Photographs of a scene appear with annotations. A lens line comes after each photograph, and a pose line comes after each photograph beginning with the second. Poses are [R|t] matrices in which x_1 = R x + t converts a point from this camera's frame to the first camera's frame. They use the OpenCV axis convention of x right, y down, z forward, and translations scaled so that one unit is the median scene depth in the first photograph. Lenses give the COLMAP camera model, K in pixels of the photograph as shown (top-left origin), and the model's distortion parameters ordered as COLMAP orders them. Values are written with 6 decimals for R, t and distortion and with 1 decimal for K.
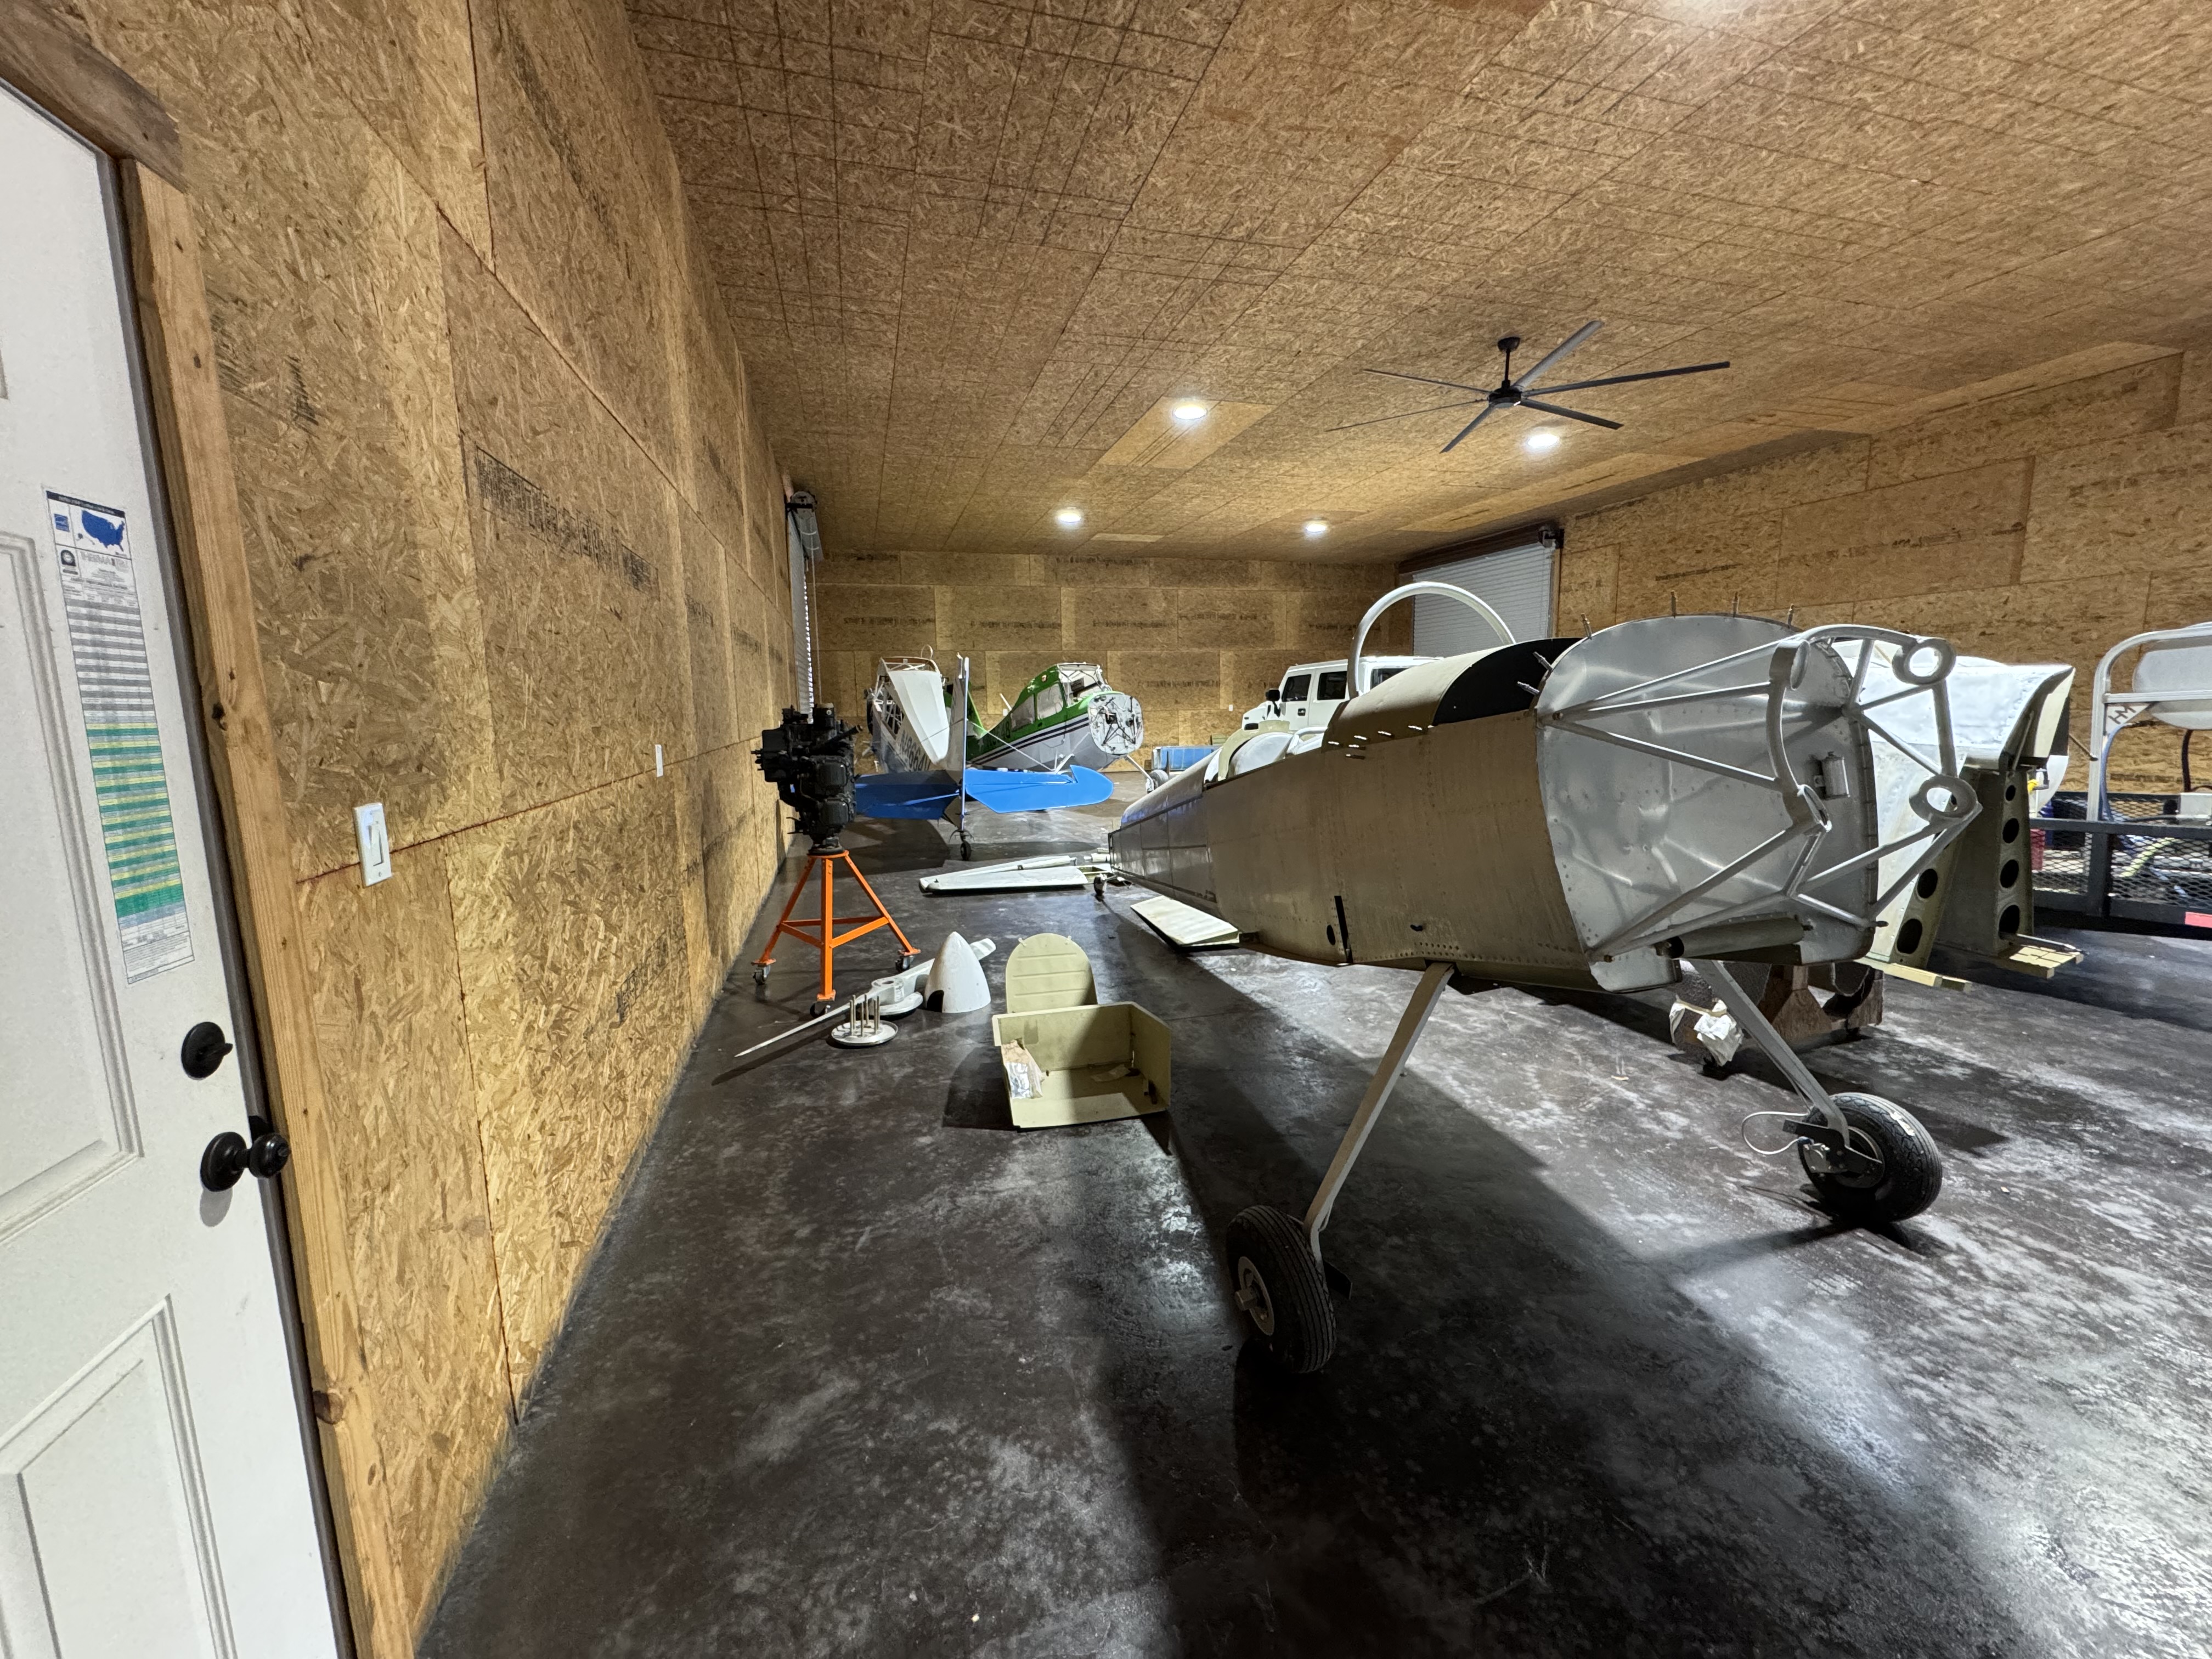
lens RADIAL K [[880.9, 0, 1105.7], [0, 880.9, 824.4], [0, 0, 1]] dist [-0.002955, 0.000180]
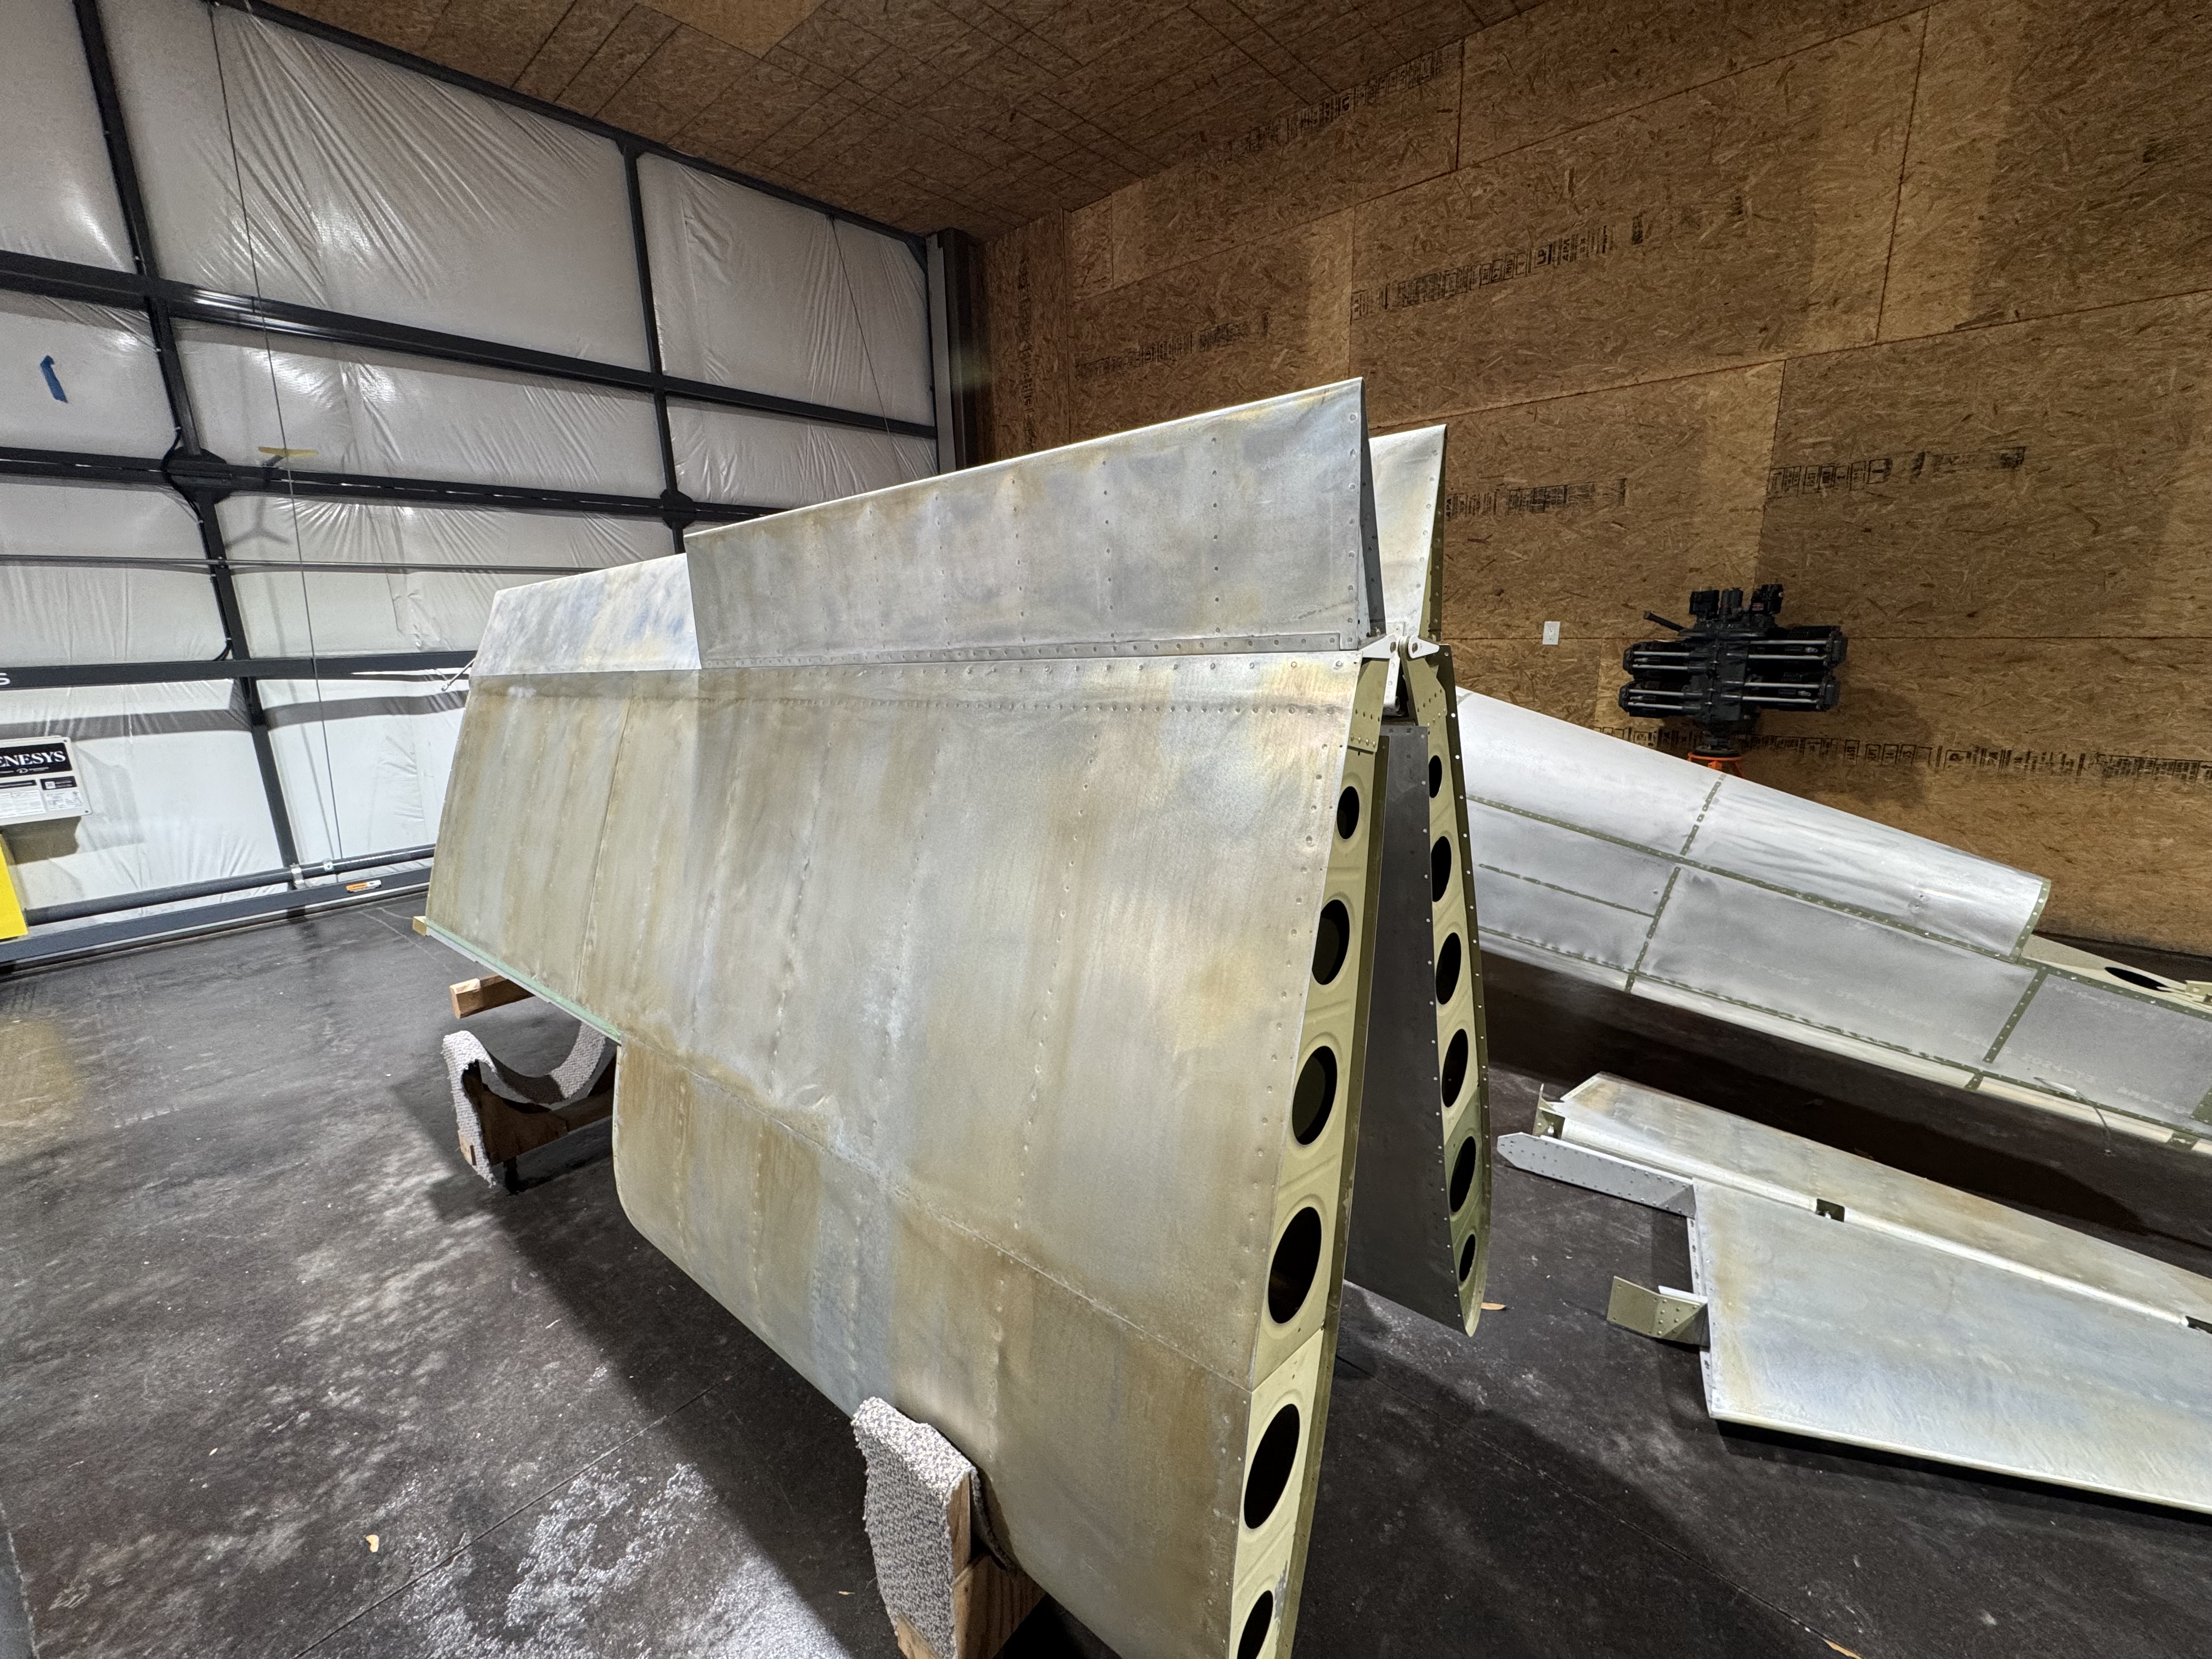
lens RADIAL K [[880.9, 0, 1105.9], [0, 880.9, 824.6], [0, 0, 1]] dist [-0.002955, 0.000180]
pose [[-0.843718, 0.156127, -0.513580, 0.791228], [-0.038900, 0.936468, 0.348590, -0.228002], [0.535376, 0.314090, -0.784041, 1.668931]]
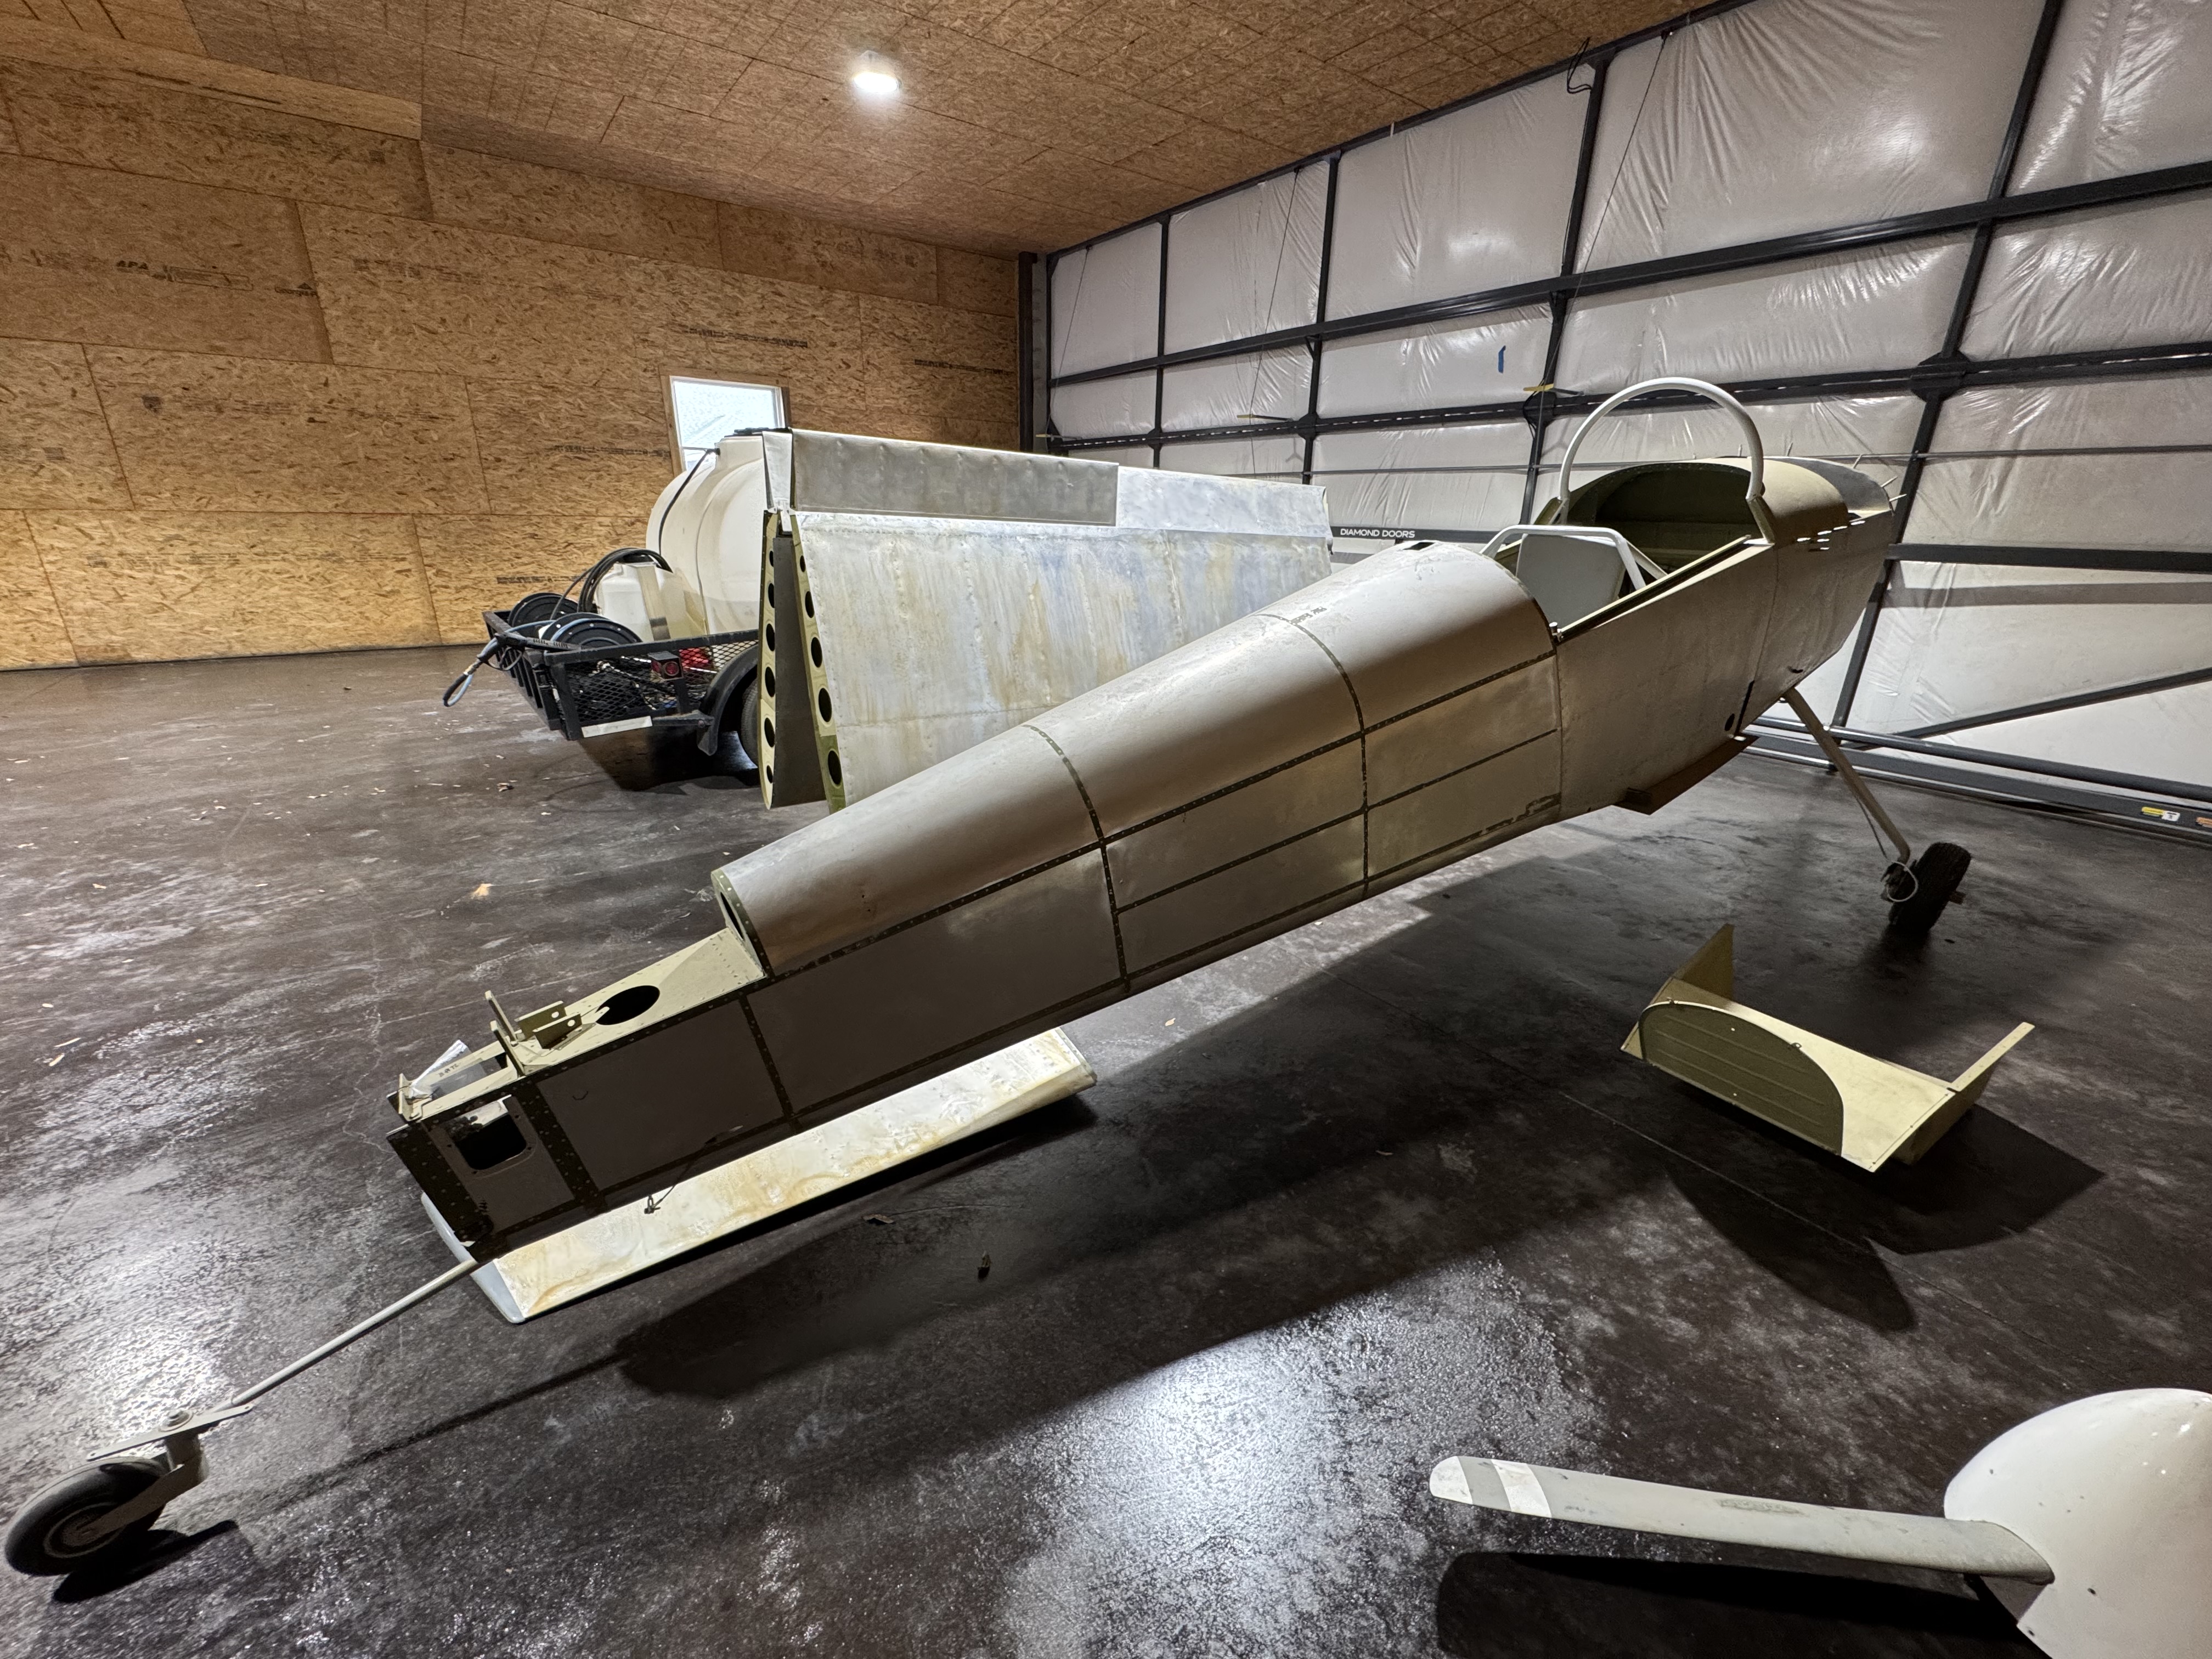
lens RADIAL K [[880.9, 0, 1105.1], [0, 880.9, 824.7], [0, 0, 1]] dist [-0.002955, 0.000180]
pose [[-0.352740, -0.303246, 0.885221, -0.351693], [0.116384, 0.924466, 0.363067, -0.180503], [-0.928455, 0.231094, -0.290803, 1.517969]]
